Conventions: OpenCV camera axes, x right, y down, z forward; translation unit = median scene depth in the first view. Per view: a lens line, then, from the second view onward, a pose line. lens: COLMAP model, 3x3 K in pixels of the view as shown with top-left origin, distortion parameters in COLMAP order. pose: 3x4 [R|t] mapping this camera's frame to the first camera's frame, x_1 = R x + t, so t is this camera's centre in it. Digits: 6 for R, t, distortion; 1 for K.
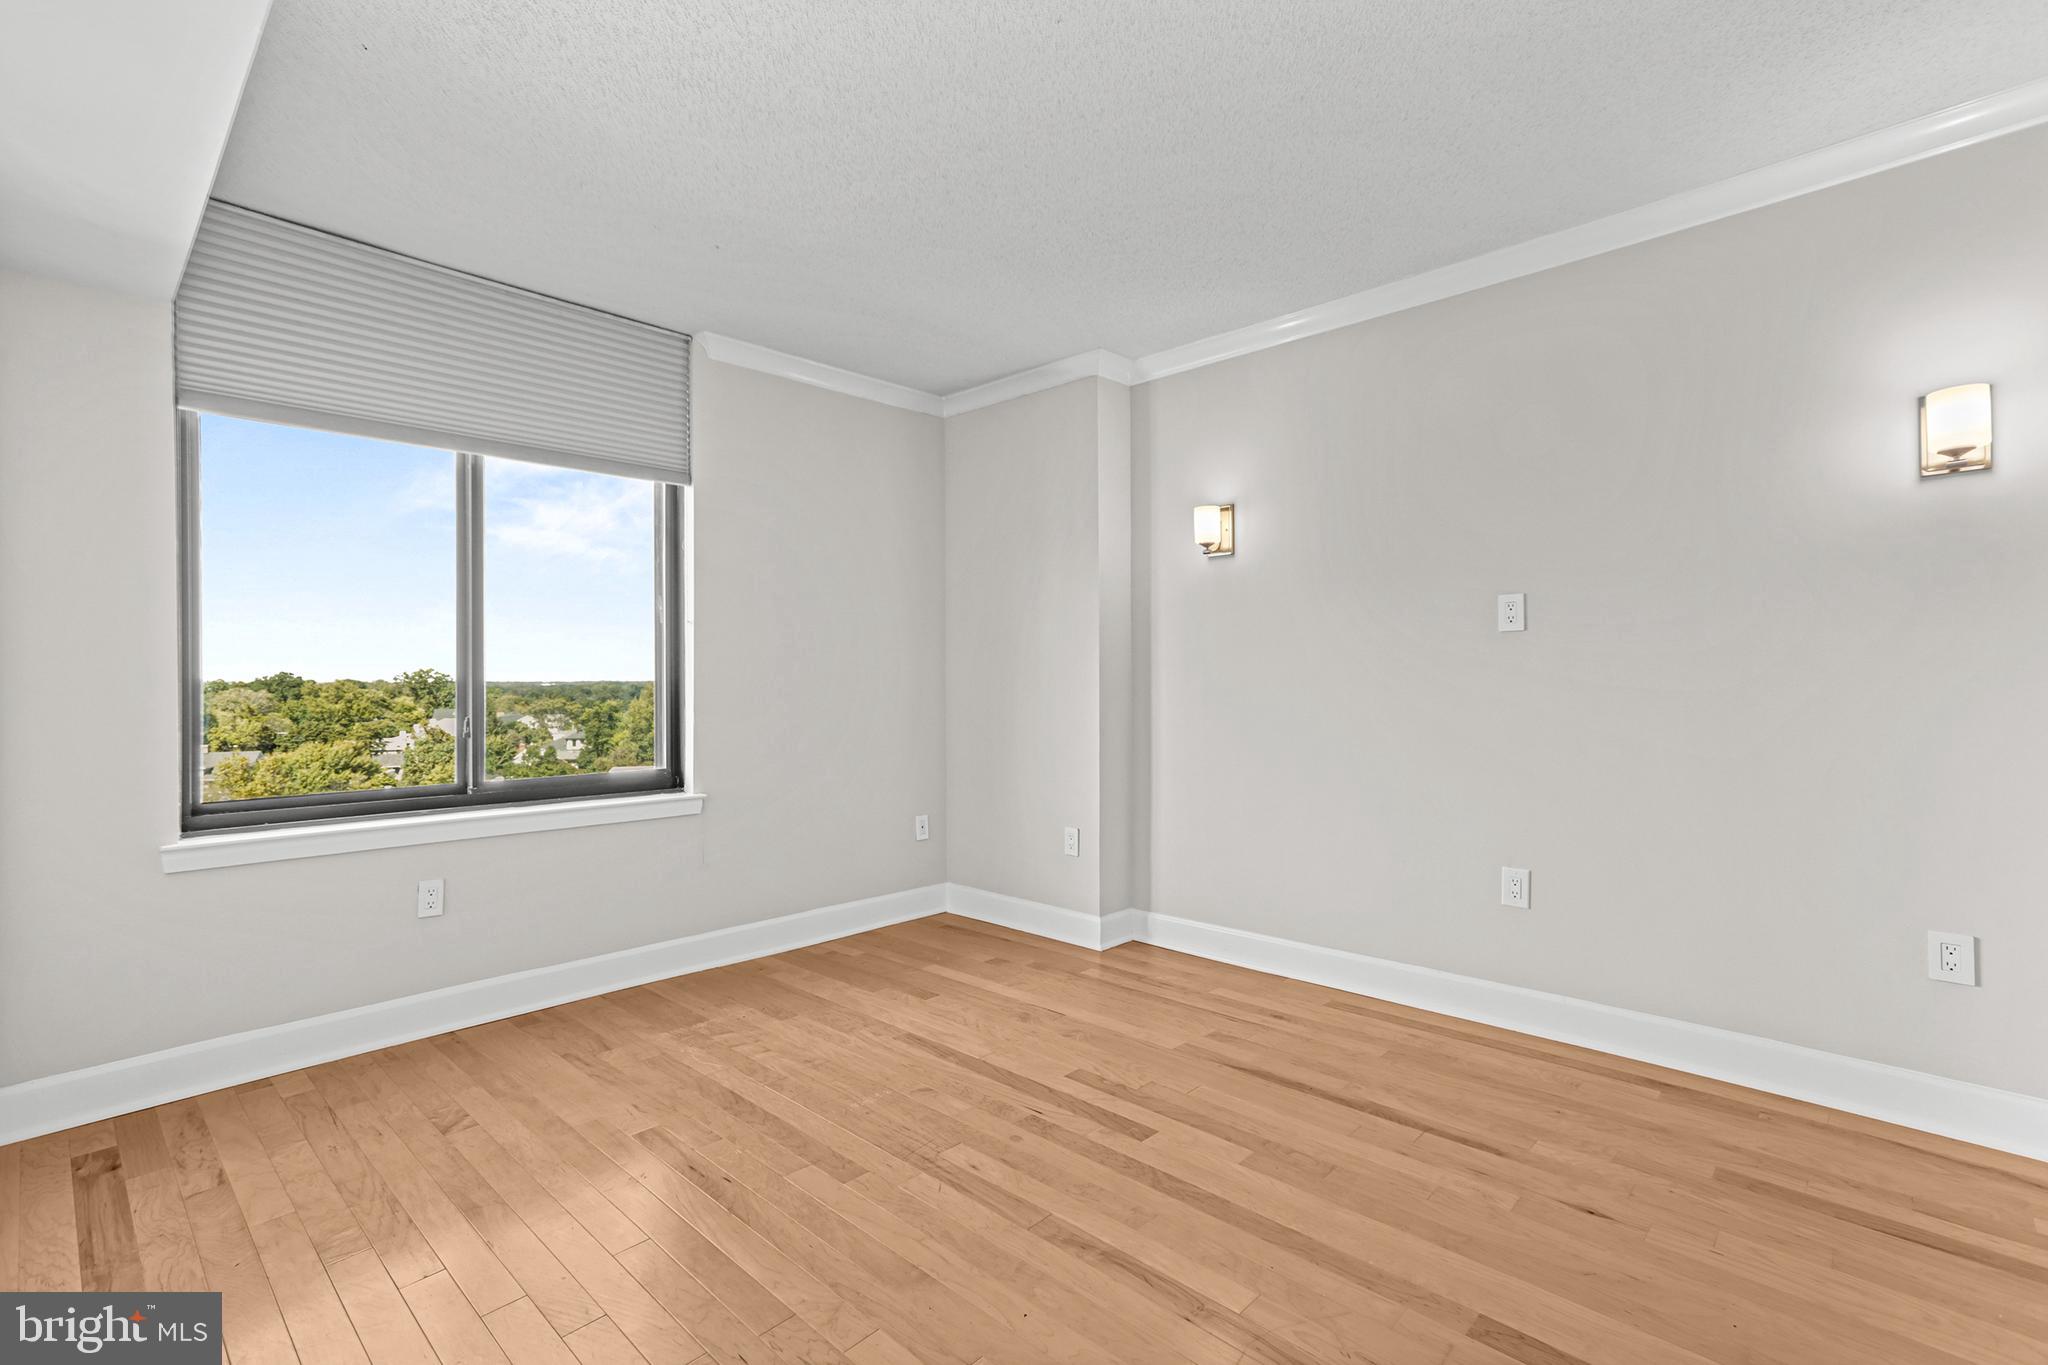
lens RADIAL K [[925.8, 0, 1024.0], [0, 925.8, 682.5], [0, 0, 1]] dist [-0.066074, 0.043038]
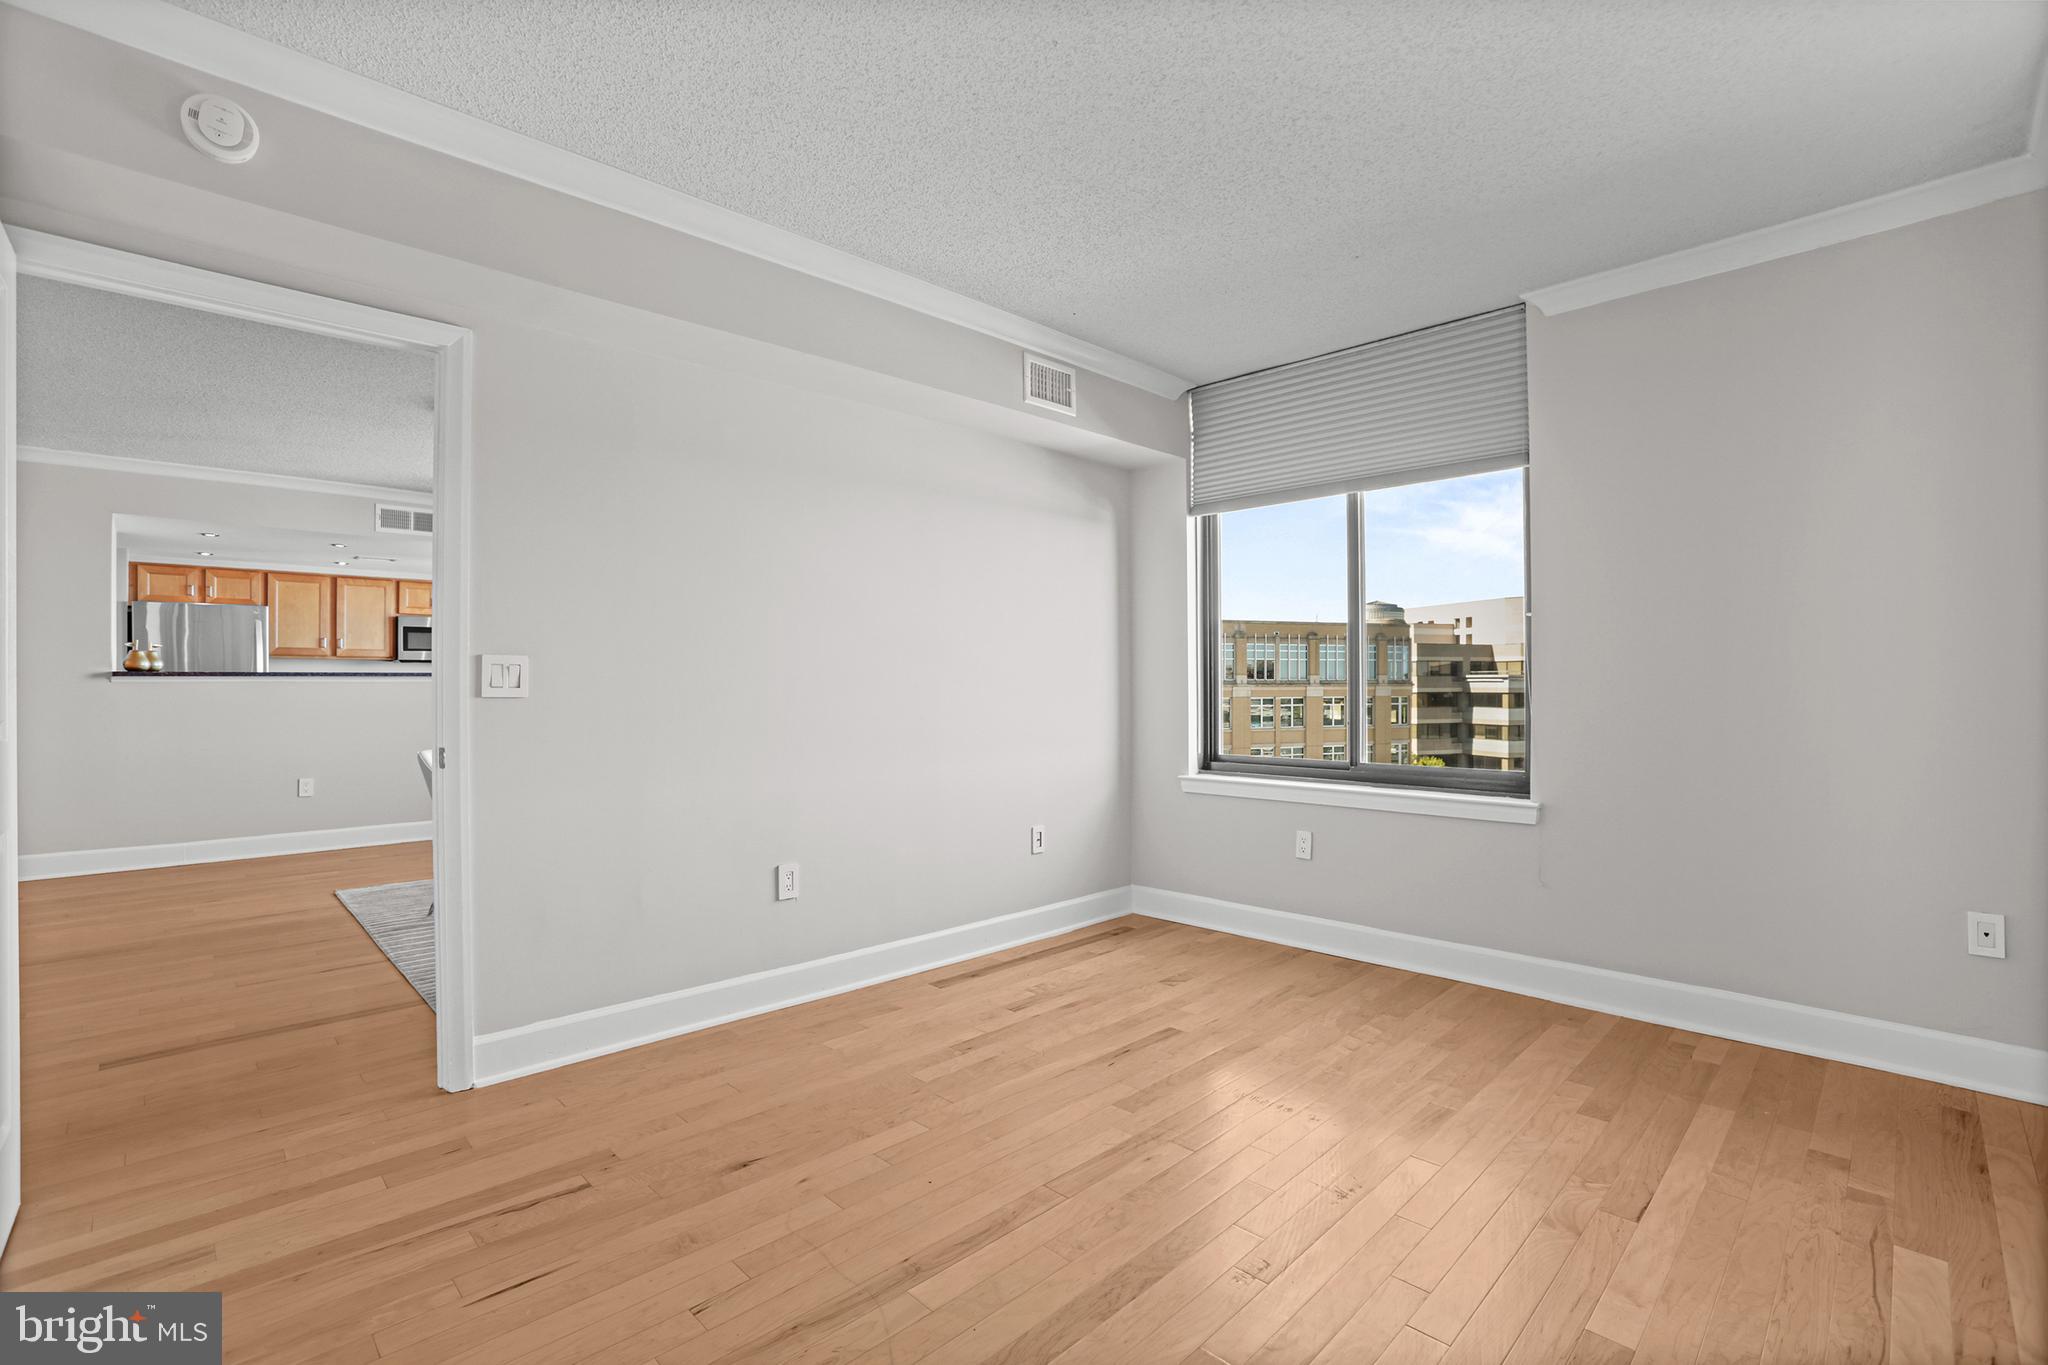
lens RADIAL K [[923.4, 0, 1017.1], [0, 923.4, 678.1], [0, 0, 1]] dist [-0.079756, 0.027340]
pose [[-0.047478, -0.001740, -0.998871, 0.712947], [0.000598, 0.999998, -0.001770, -0.000185], [0.998872, -0.000681, -0.047477, 0.675220]]
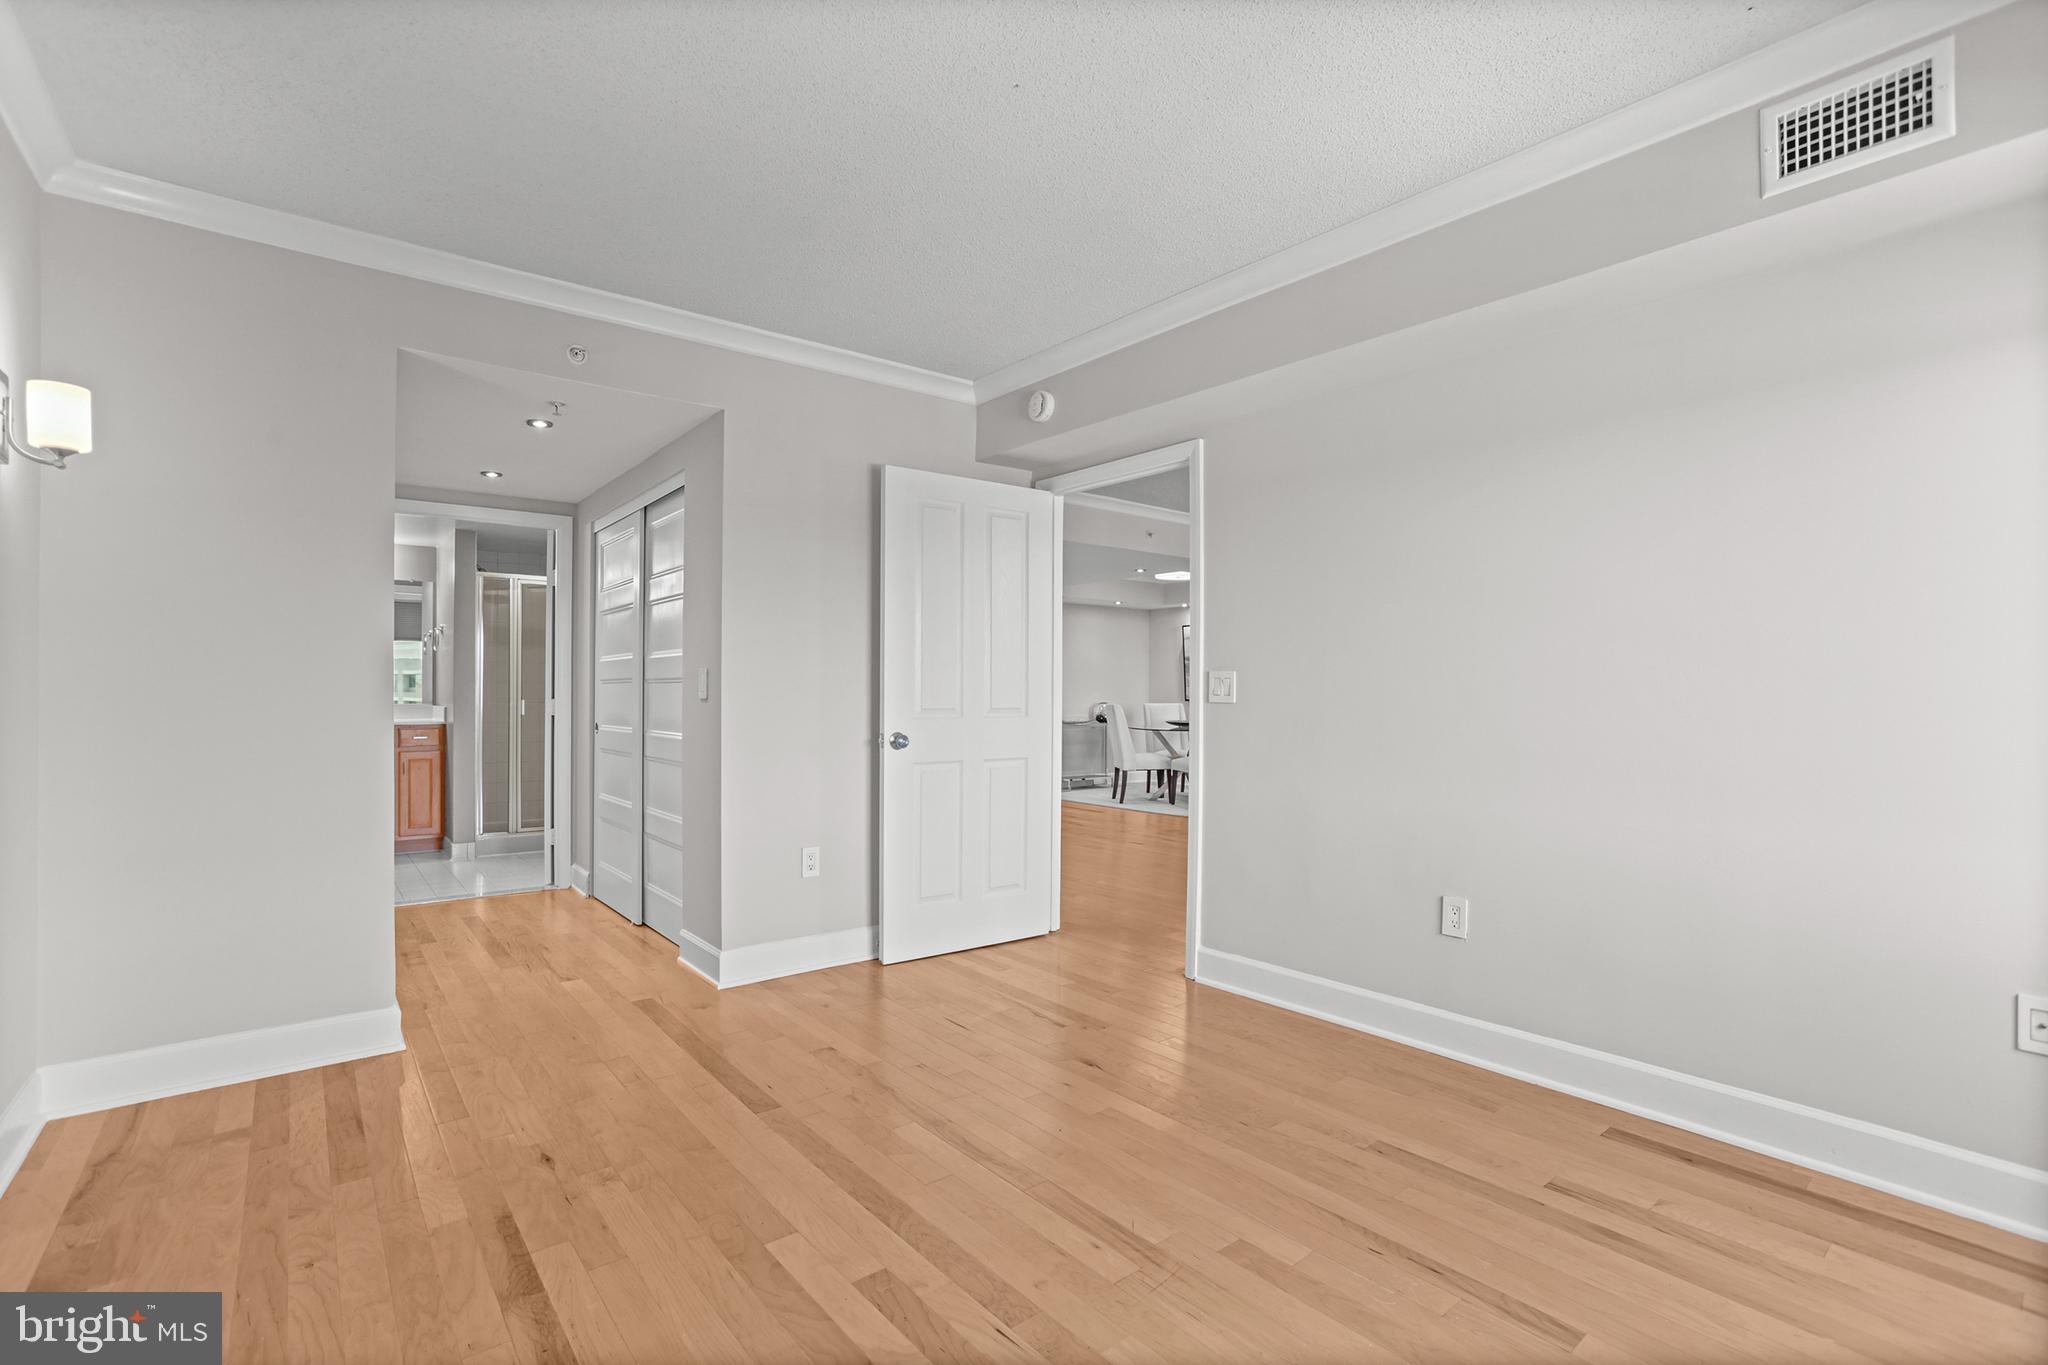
lens RADIAL K [[925.8, 0, 1024.0], [0, 925.8, 682.5], [0, 0, 1]] dist [-0.066074, 0.043038]
pose [[-0.991711, 0.003374, 0.128447, -0.073621], [0.001690, 0.999911, -0.013220, 0.006083], [-0.128481, -0.012893, -0.991628, 1.396912]]
